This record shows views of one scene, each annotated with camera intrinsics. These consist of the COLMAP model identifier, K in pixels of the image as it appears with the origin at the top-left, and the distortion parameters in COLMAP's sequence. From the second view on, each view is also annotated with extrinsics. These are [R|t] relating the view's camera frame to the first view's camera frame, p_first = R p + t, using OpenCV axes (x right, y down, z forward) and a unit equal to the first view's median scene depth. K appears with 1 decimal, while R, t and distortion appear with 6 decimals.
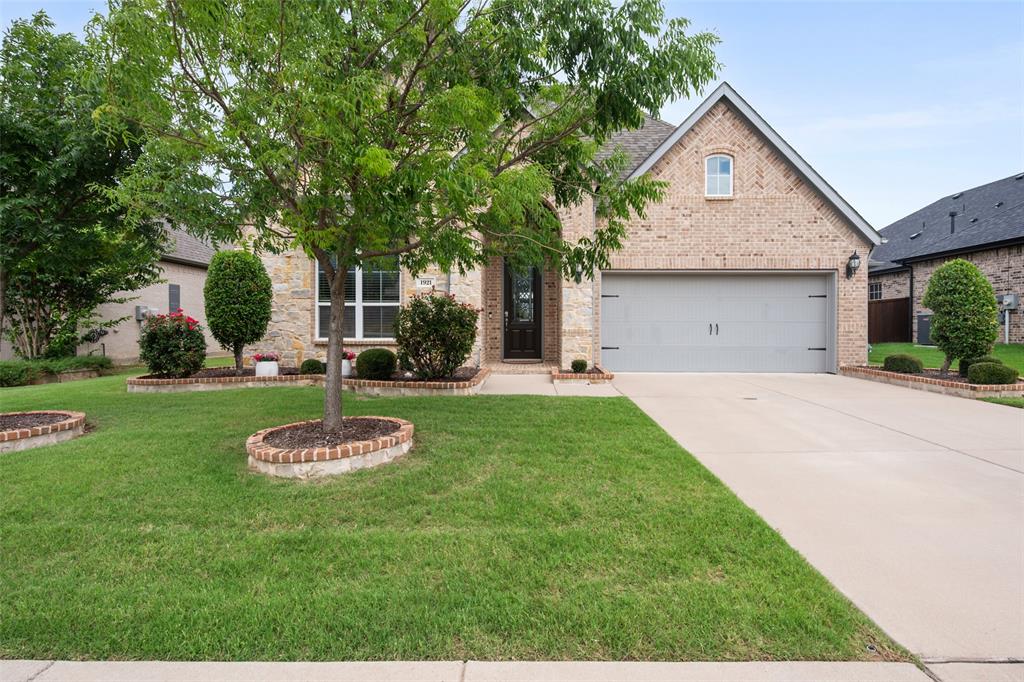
lens RADIAL K [[490.7, 0, 512.5], [0, 490.7, 336.7], [0, 0, 1]] dist [0.000352, -0.000090]
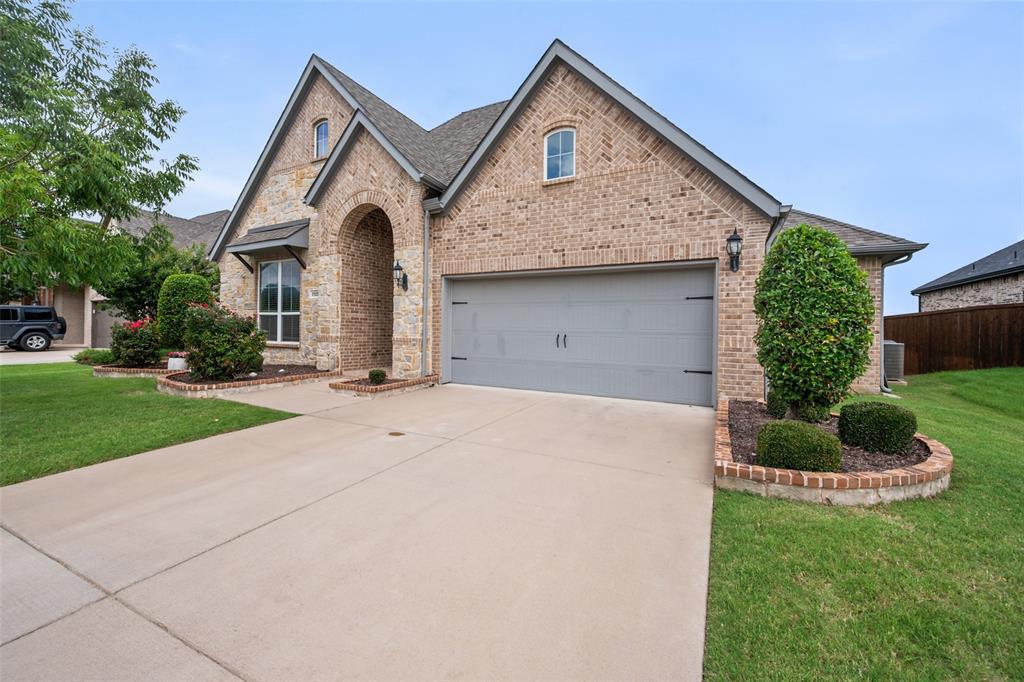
lens RADIAL K [[407.5, 0, 512.3], [0, 407.5, 334.8], [0, 0, 1]] dist [-0.007133, 0.000654]
pose [[0.893246, 0.016174, -0.449277, 0.663678], [-0.020871, 0.999767, -0.005505, -0.020532], [0.449083, 0.014294, 0.893376, 0.360089]]
